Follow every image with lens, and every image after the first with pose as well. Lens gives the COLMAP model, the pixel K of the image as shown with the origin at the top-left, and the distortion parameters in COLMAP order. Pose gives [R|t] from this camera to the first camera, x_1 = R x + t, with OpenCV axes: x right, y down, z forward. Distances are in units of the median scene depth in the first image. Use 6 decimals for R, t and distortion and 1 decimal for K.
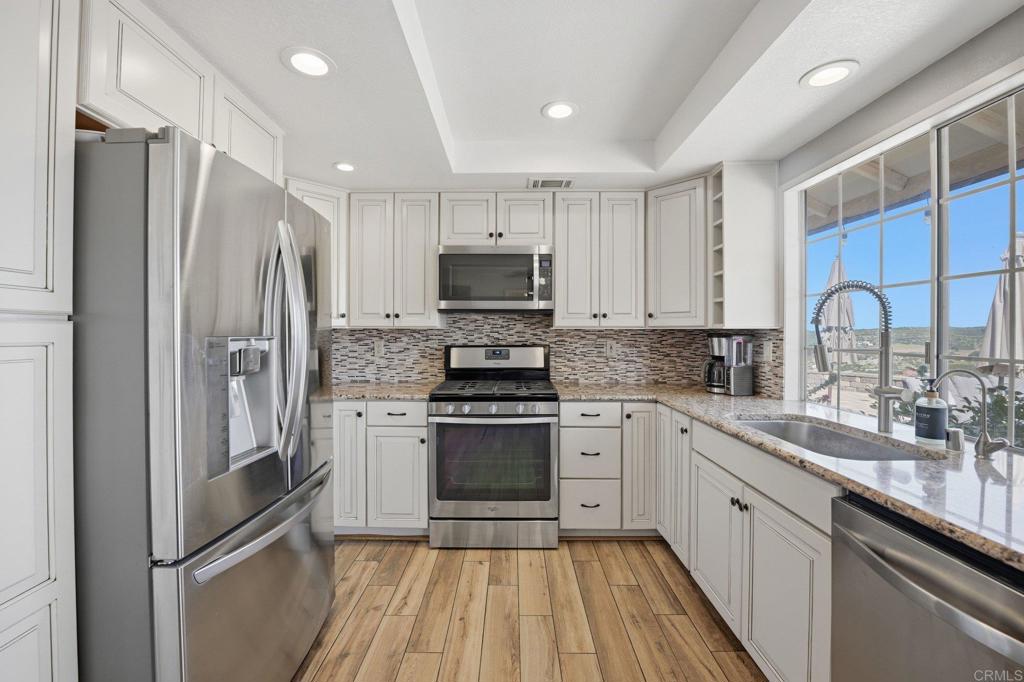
lens RADIAL K [[421.2, 0, 508.6], [0, 421.2, 332.7], [0, 0, 1]] dist [-0.017455, 0.000011]
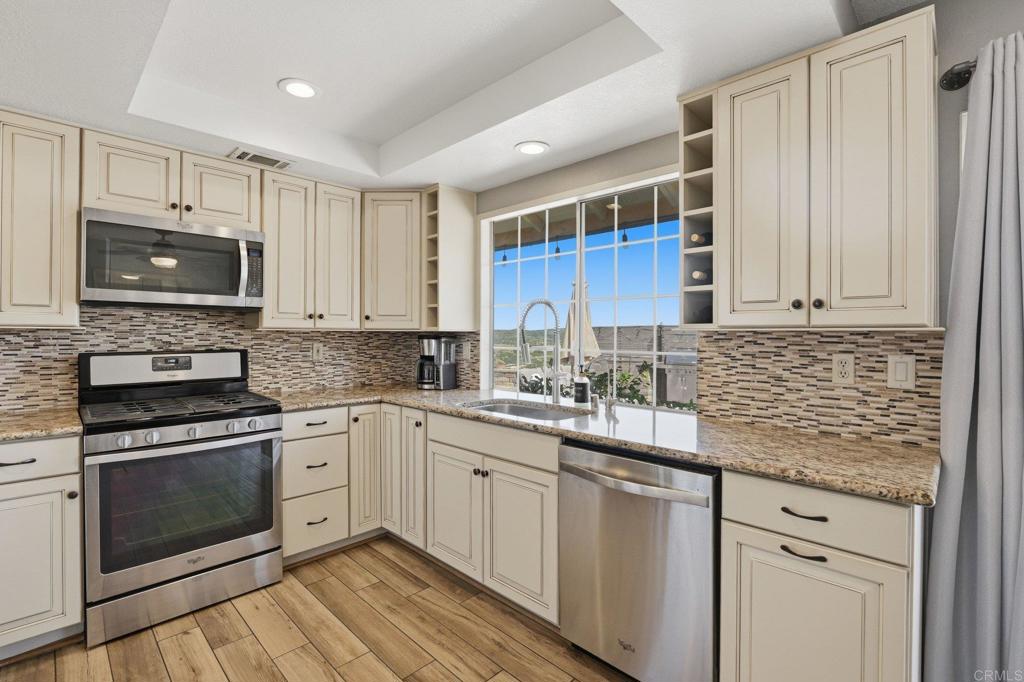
lens RADIAL K [[471.8, 0, 510.8], [0, 471.8, 334.2], [0, 0, 1]] dist [-0.011678, 0.000074]
pose [[0.696123, 0.001019, 0.717921, -0.250343], [-0.000839, 0.999999, -0.000607, -0.001057], [-0.717922, -0.000180, 0.696124, -0.027049]]
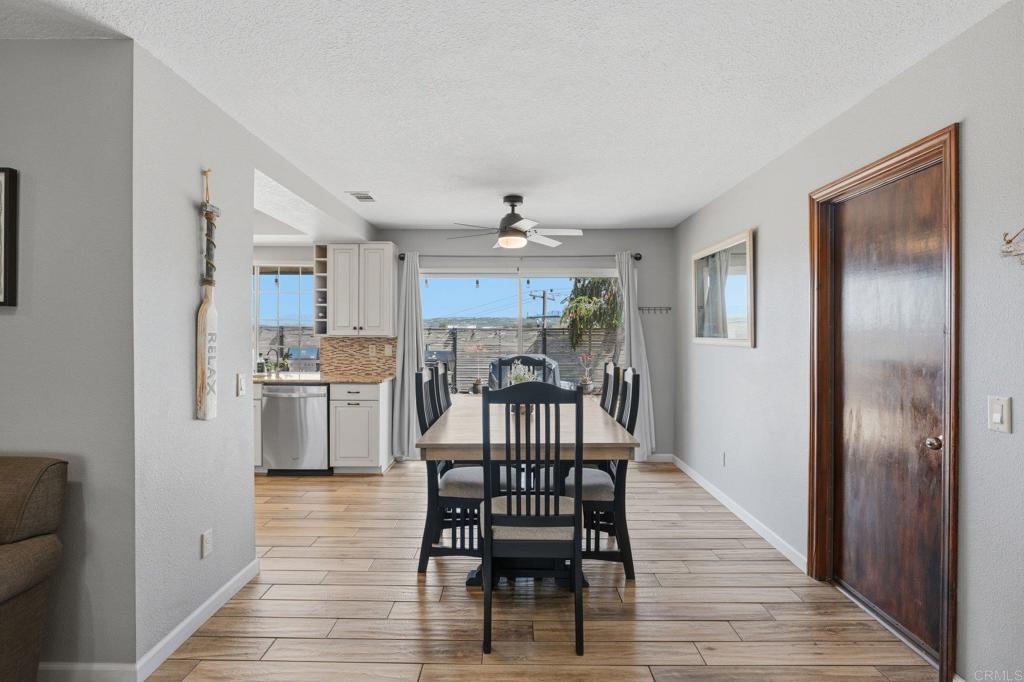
lens RADIAL K [[471.8, 0, 510.8], [0, 471.8, 334.2], [0, 0, 1]] dist [-0.011678, 0.000074]
pose [[-0.012859, -0.001993, 0.999915, -1.379481], [-0.003019, 0.999994, 0.001954, -0.022985], [-0.999913, -0.002994, -0.012865, -0.447676]]
